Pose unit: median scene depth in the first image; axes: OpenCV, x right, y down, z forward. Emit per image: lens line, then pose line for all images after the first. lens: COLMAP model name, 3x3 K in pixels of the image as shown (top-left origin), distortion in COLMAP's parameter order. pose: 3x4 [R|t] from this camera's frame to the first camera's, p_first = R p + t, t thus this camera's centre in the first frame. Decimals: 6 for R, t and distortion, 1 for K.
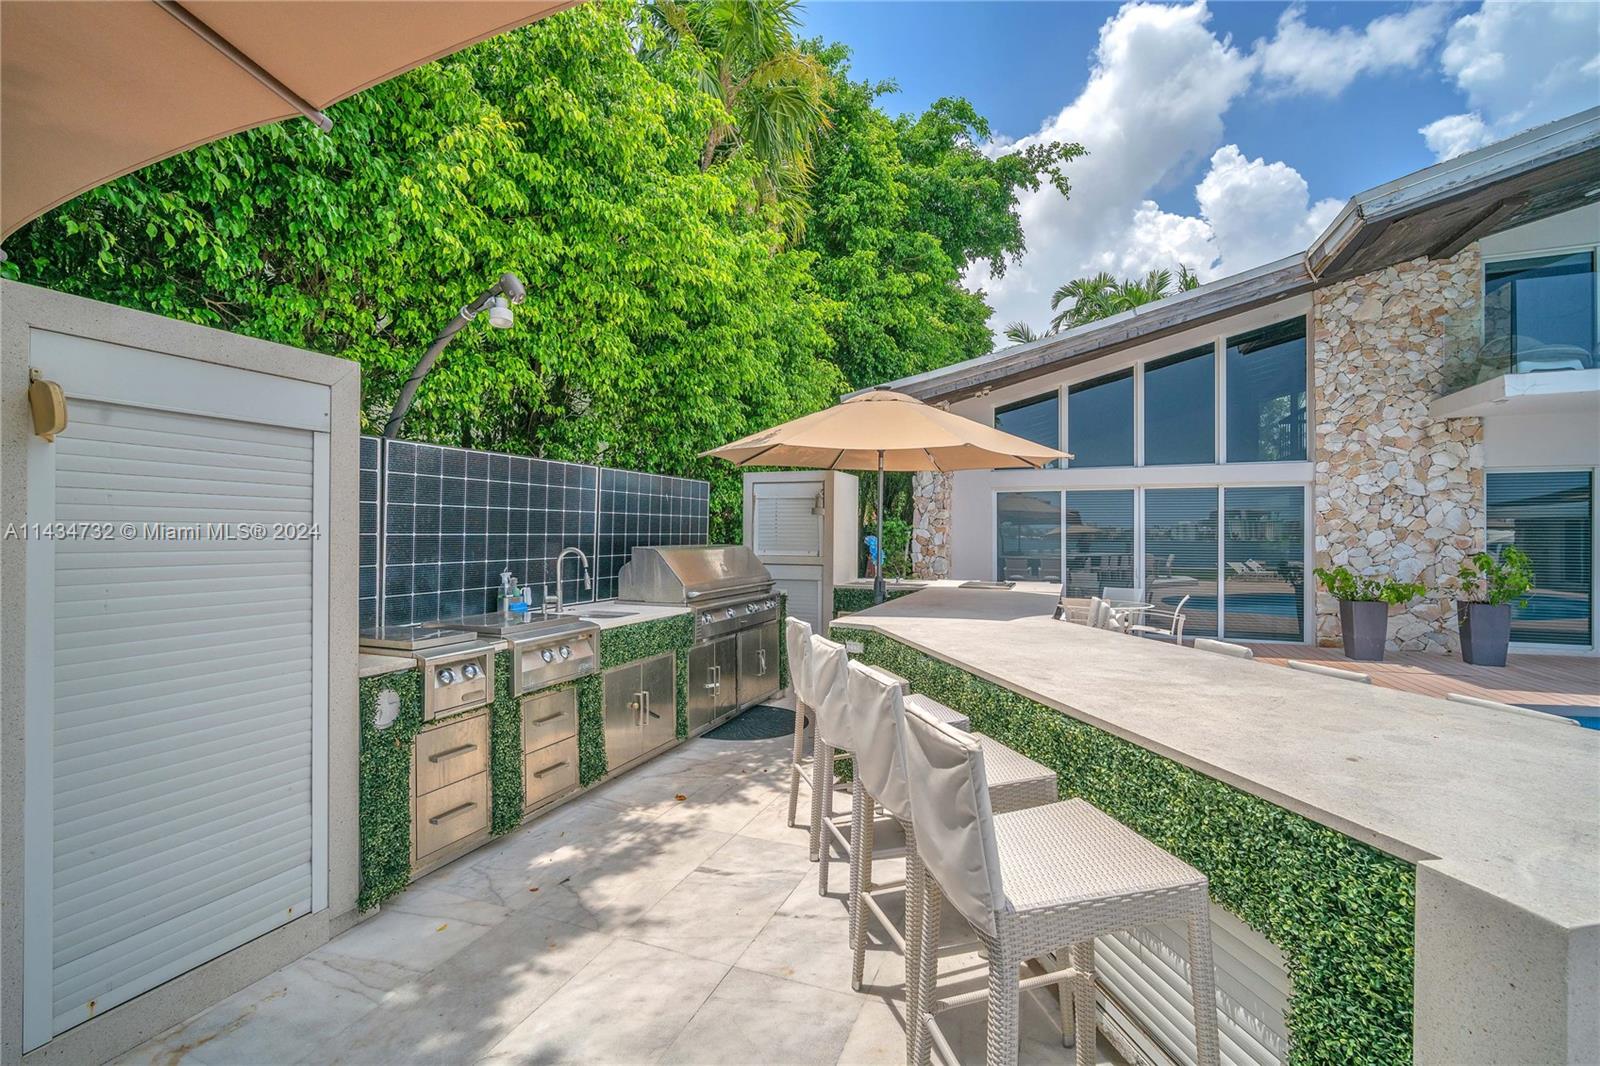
lens RADIAL K [[698.2, 0, 797.8], [0, 698.2, 528.7], [0, 0, 1]] dist [-0.000983, -0.000186]
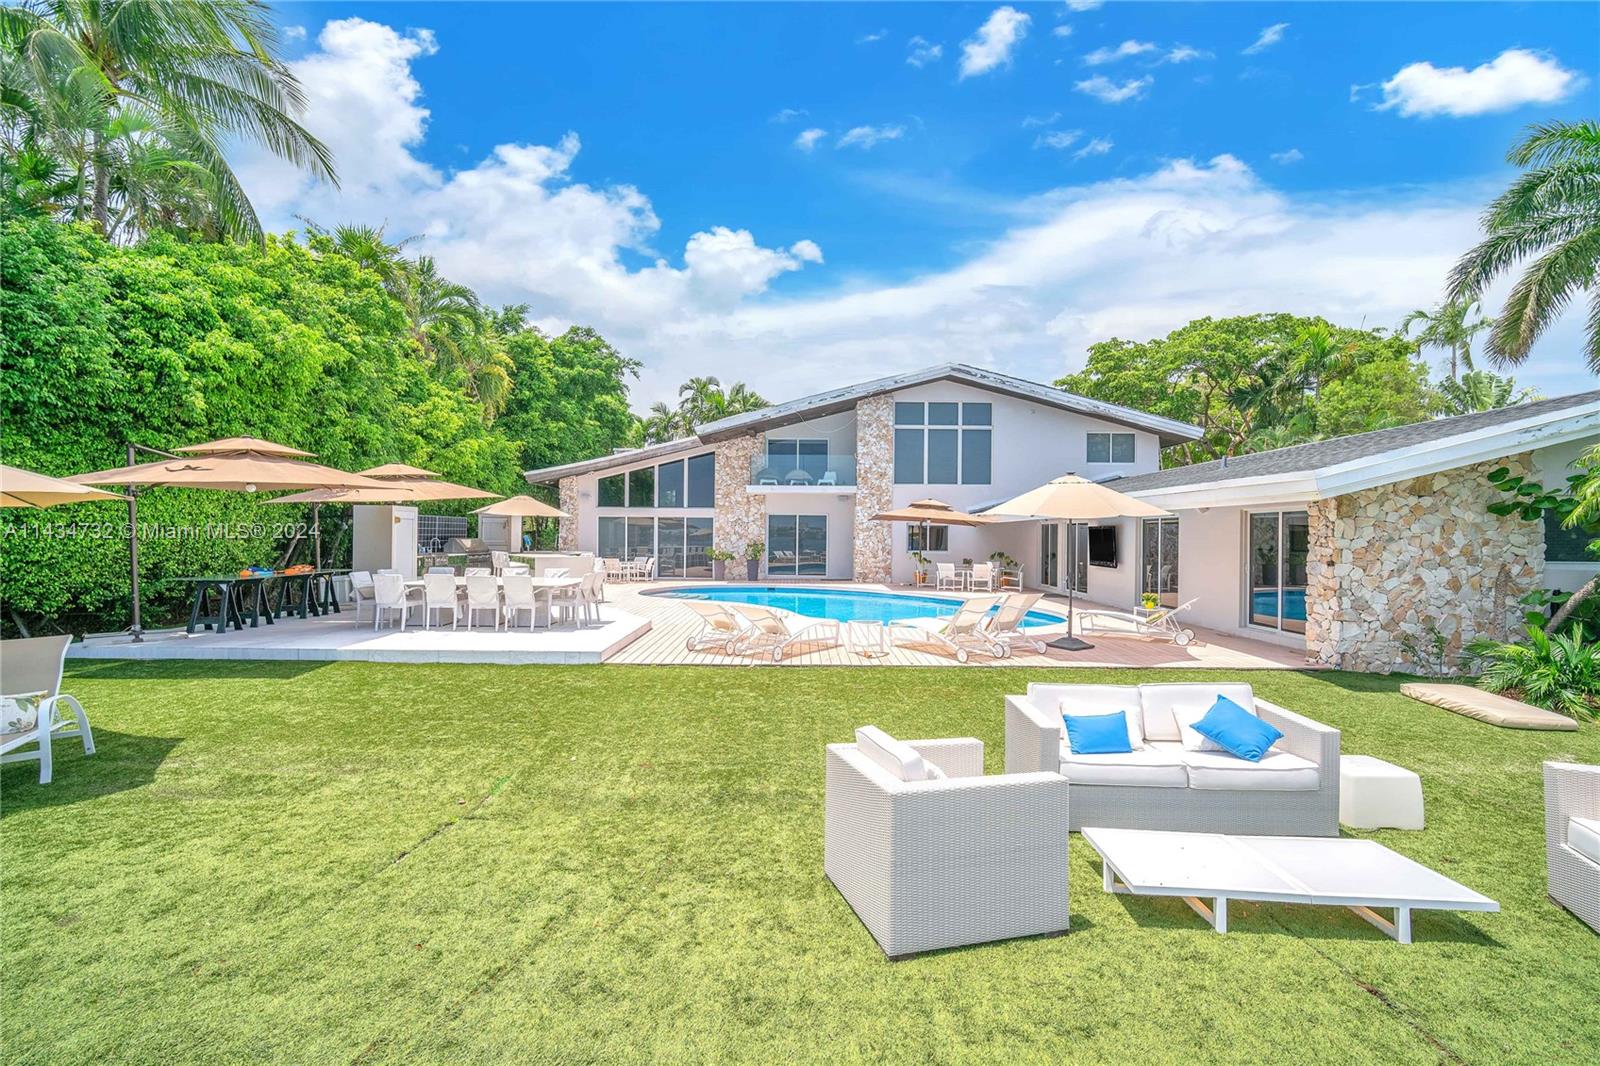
lens RADIAL K [[698.2, 0, 797.8], [0, 698.2, 528.7], [0, 0, 1]] dist [-0.000983, -0.000186]
pose [[0.927218, 0.010213, 0.374383, 0.046869], [-0.009799, 0.999947, -0.003009, -0.015580], [-0.374394, -0.000878, 0.927269, -1.575395]]
